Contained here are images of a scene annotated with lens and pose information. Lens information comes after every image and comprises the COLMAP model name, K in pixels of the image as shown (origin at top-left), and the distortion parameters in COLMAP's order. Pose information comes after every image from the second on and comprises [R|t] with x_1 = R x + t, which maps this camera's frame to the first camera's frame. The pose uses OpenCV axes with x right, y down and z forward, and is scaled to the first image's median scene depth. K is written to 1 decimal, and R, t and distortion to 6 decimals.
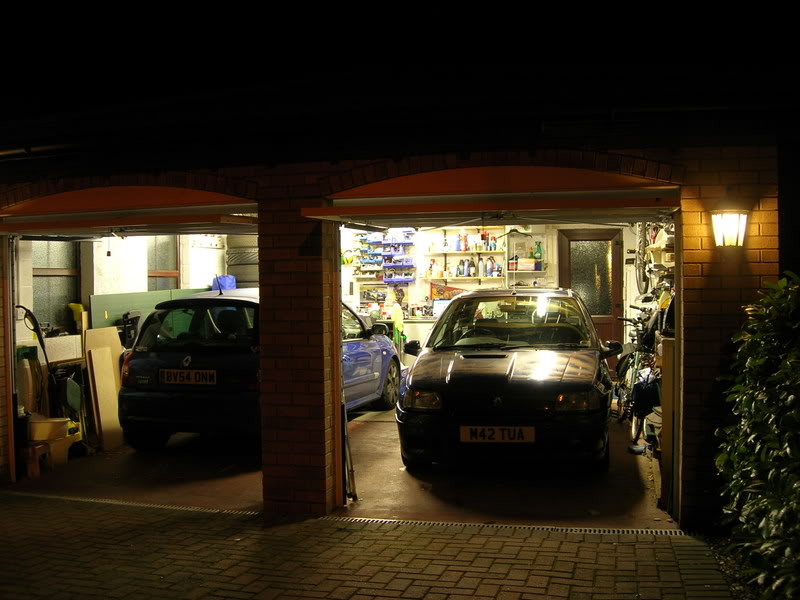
lens RADIAL K [[876.6, 0, 400.0], [0, 876.6, 300.0], [0, 0, 1]] dist [-0.189438, 0.036882]
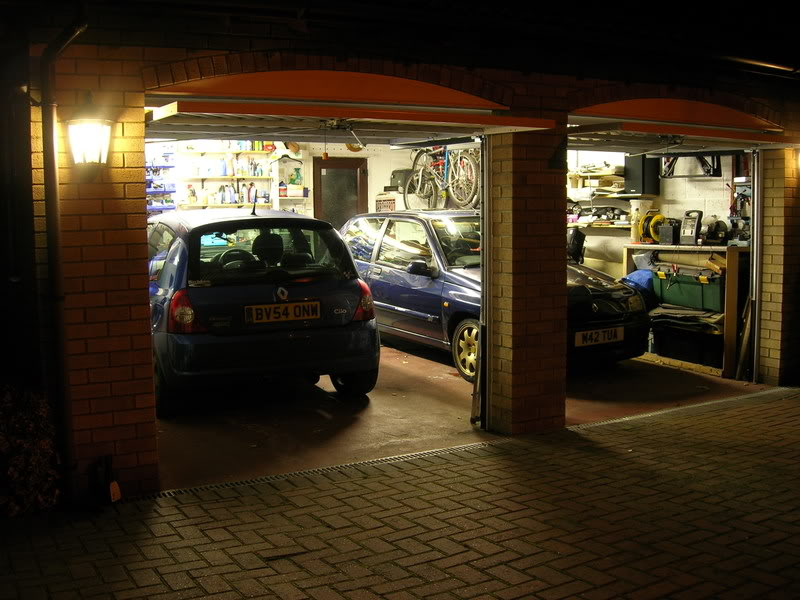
lens RADIAL K [[876.6, 0, 400.0], [0, 876.6, 300.0], [0, 0, 1]] dist [-0.189438, 0.036882]
pose [[0.732707, -0.064830, 0.677449, -0.436382], [0.017981, 0.996949, 0.075958, 0.009424], [-0.680306, -0.043474, 0.731637, 0.188812]]
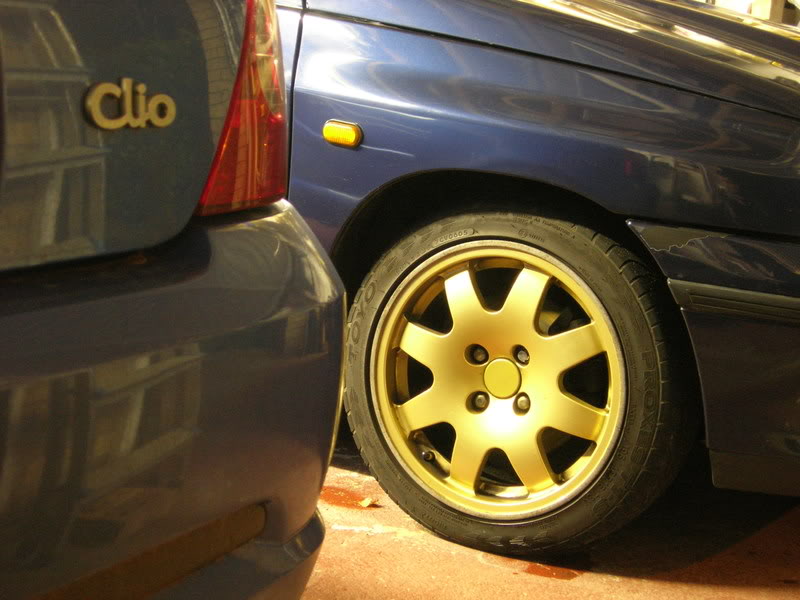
lens RADIAL K [[1629.7, 0, 399.7], [0, 1629.7, 301.1], [0, 0, 1]] dist [0.014694, -0.678296]
pose [[0.284418, -0.115700, 0.951693, -0.196603], [-0.053350, 0.989243, 0.136208, 0.052316], [-0.957215, -0.089513, 0.275186, 0.549986]]
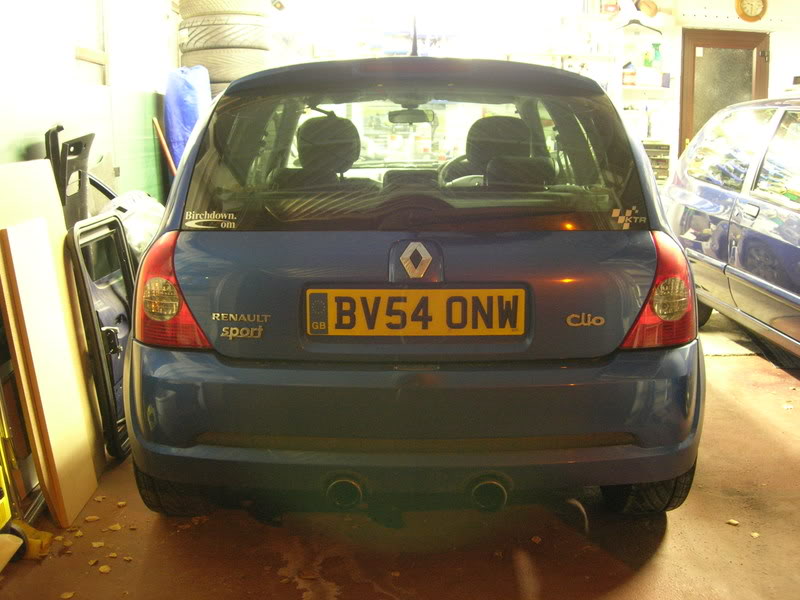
lens RADIAL K [[876.6, 0, 400.0], [0, 876.6, 300.0], [0, 0, 1]] dist [-0.189438, 0.036882]
pose [[0.961708, -0.036345, 0.271654, -0.199485], [-0.007512, 0.987300, 0.158687, 0.021980], [-0.273972, -0.154651, 0.949222, 0.429067]]
